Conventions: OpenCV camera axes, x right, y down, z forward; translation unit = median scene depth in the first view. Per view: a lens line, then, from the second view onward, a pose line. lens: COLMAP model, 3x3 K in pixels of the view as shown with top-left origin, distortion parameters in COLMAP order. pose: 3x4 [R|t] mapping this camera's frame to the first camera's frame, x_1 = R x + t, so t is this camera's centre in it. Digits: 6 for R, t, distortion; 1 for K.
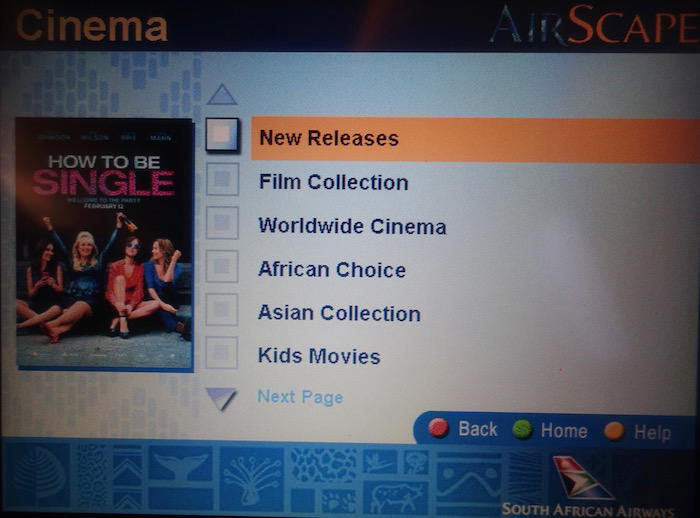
lens RADIAL K [[504.0, 0, 268.2], [0, 504.0, 265.6], [0, 0, 1]] dist [0.024500, 0.004225]
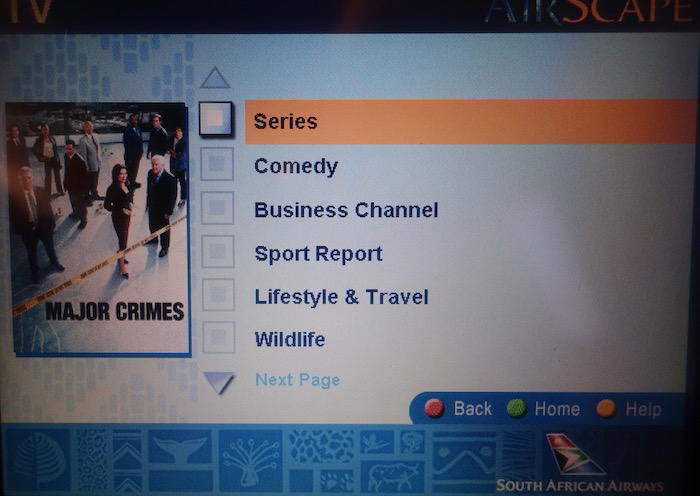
lens RADIAL K [[502.4, 0, 330.5], [0, 502.4, 266.1], [0, 0, 1]] dist [0.025632, 0.002529]
pose [[0.999923, -0.011398, 0.004805, 0.126170], [0.011243, 0.999449, 0.031241, 0.001379], [-0.005158, -0.031185, 0.999500, -0.000253]]
